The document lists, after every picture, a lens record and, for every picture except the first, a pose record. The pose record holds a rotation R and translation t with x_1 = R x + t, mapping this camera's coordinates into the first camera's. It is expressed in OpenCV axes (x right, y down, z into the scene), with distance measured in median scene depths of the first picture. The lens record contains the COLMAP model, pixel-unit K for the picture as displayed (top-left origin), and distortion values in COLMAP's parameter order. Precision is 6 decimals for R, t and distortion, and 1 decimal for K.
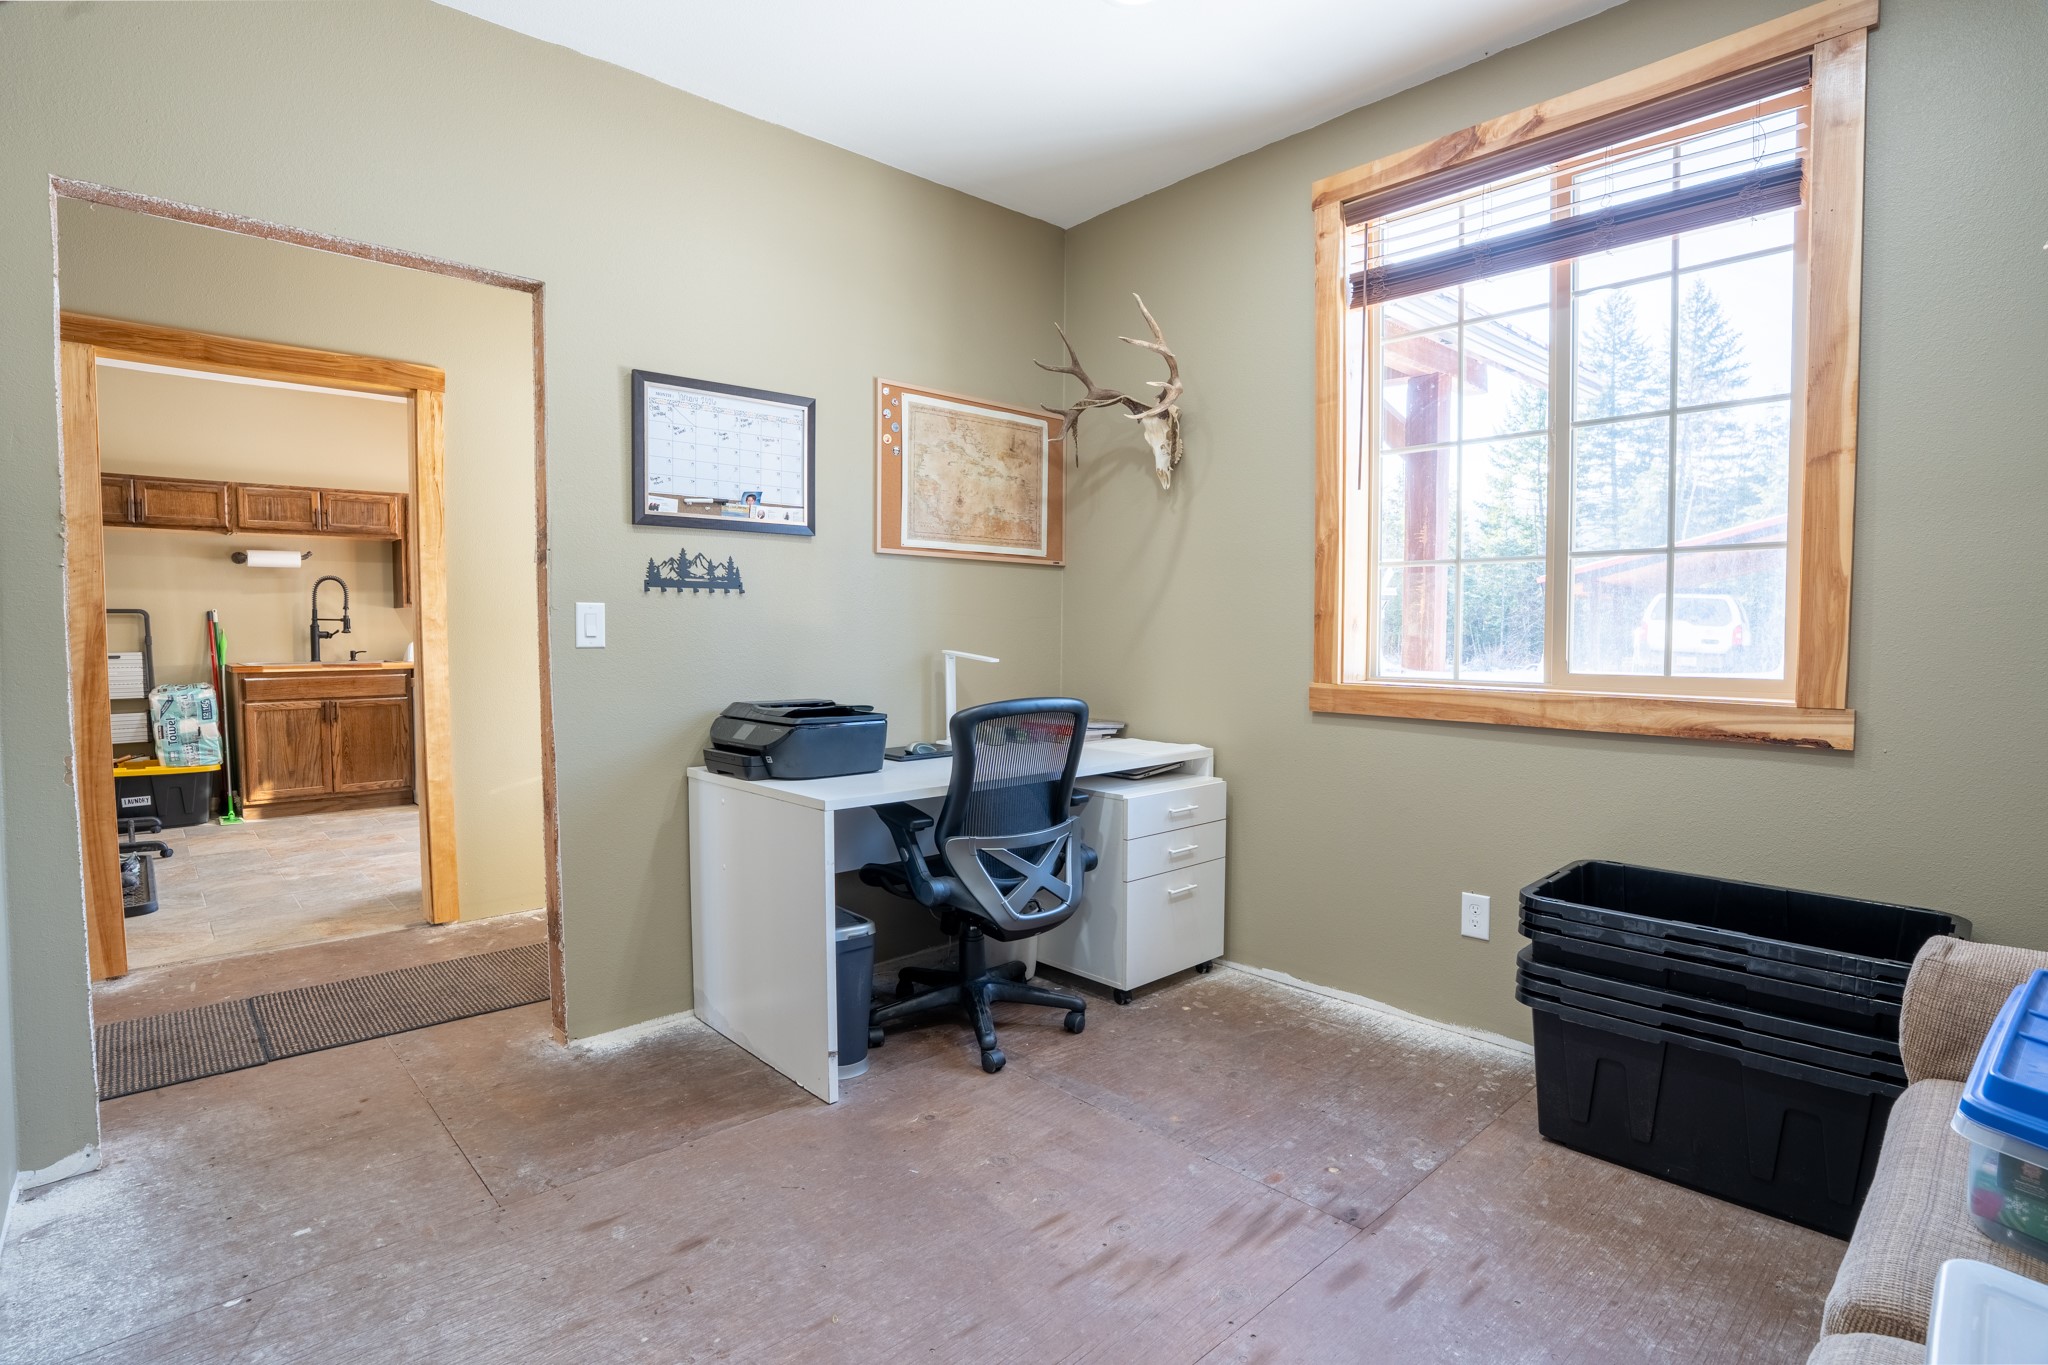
lens RADIAL K [[997.5, 0, 1029.2], [0, 997.5, 677.3], [0, 0, 1]] dist [-0.034202, 0.000844]
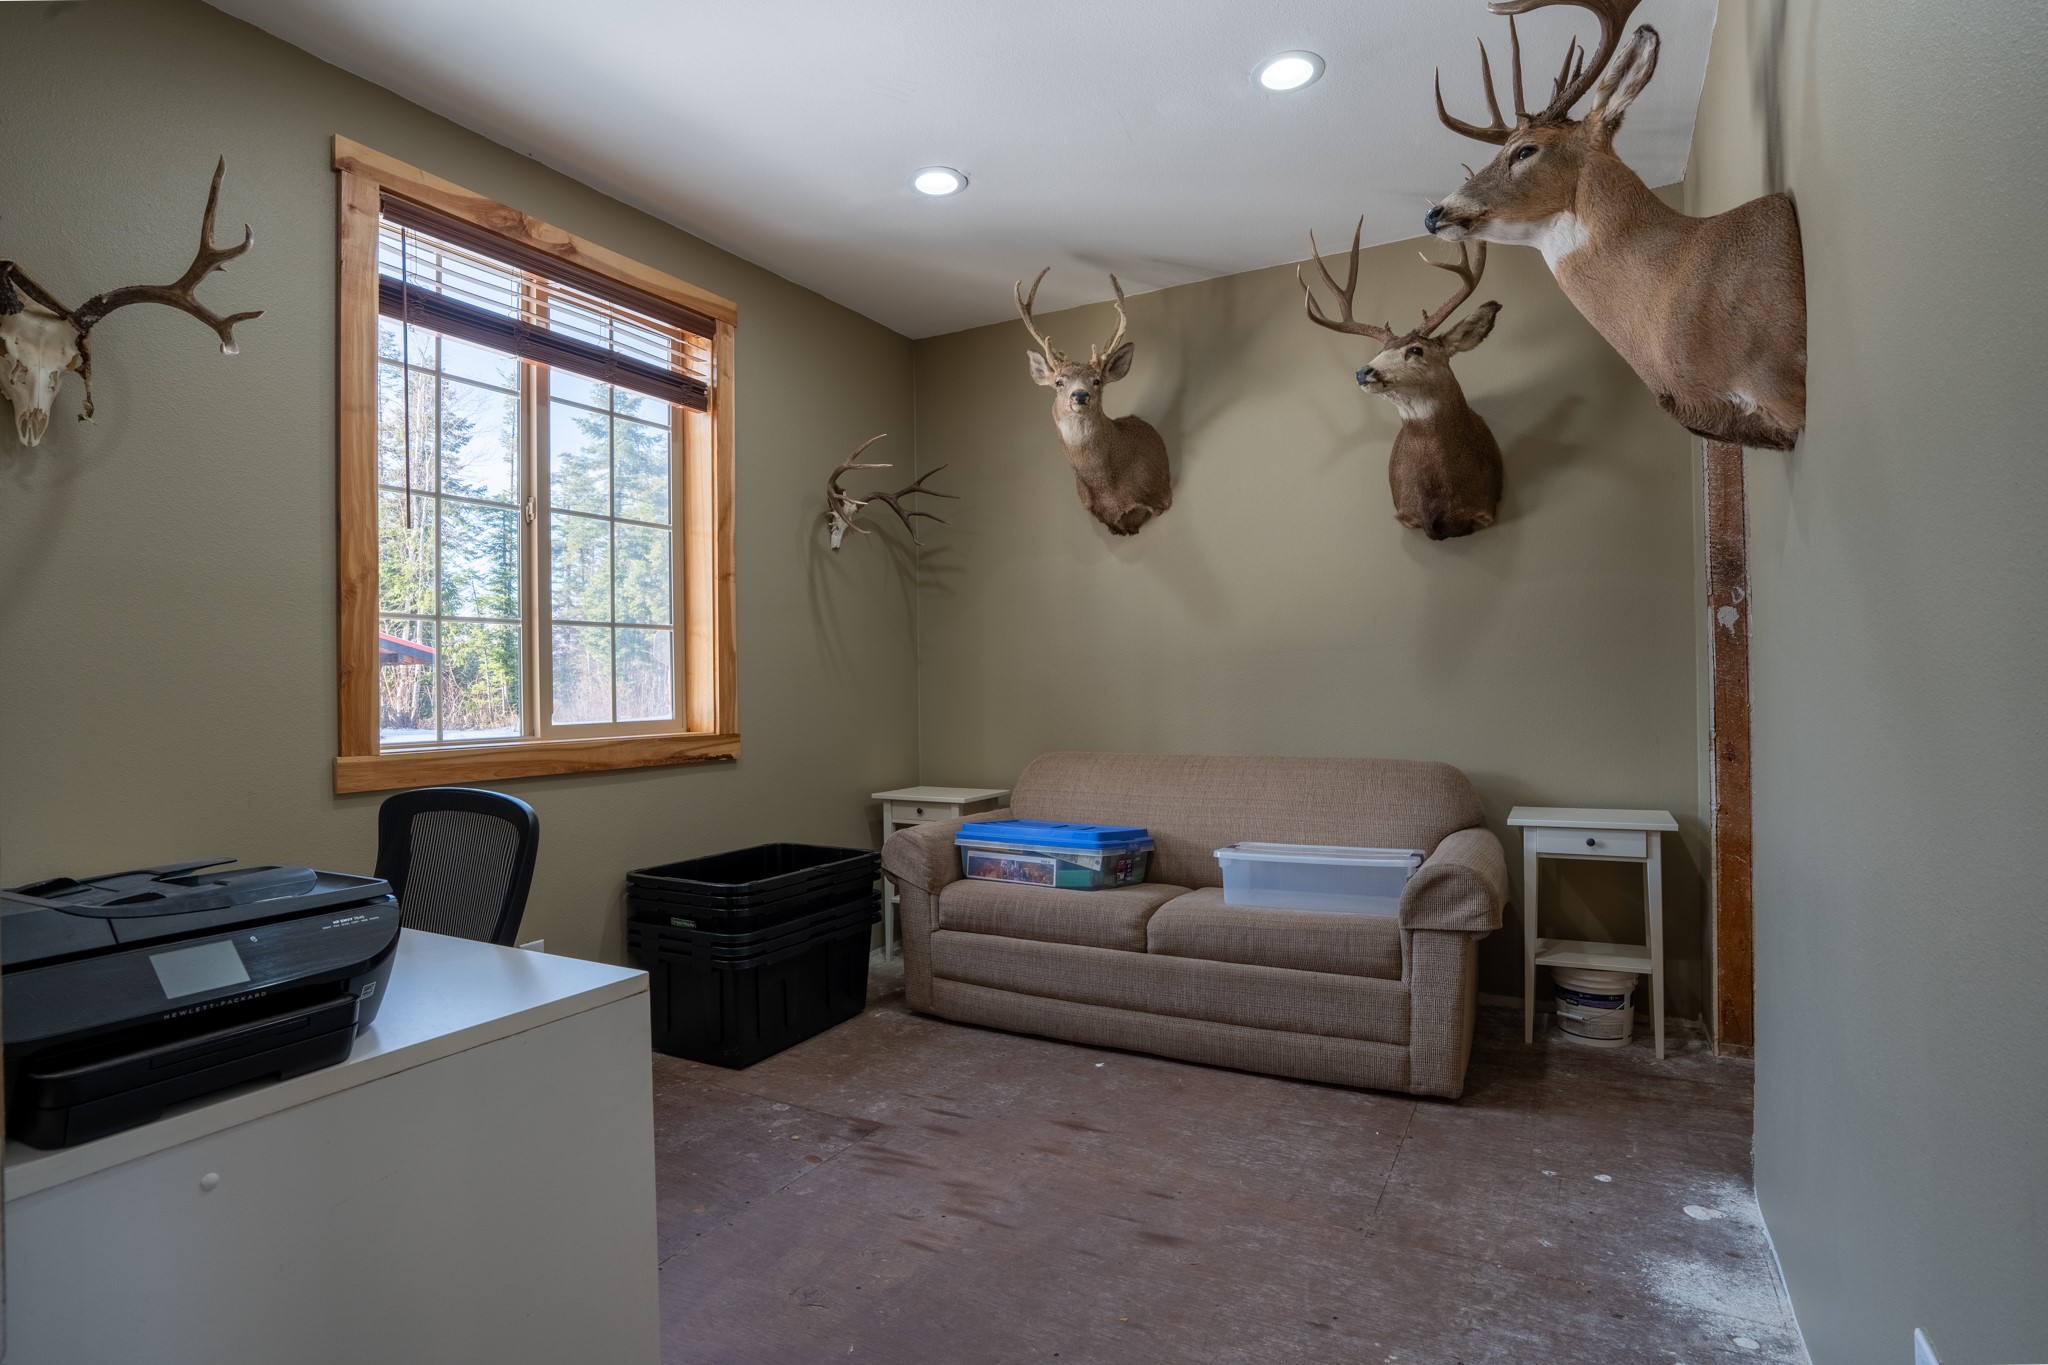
lens RADIAL K [[997.5, 0, 1029.2], [0, 997.5, 677.3], [0, 0, 1]] dist [-0.034202, 0.000844]
pose [[-0.293676, 0.009291, 0.955860, -1.472723], [0.060685, 0.998117, 0.008943, -0.075151], [-0.953977, 0.060633, -0.293687, 1.679352]]
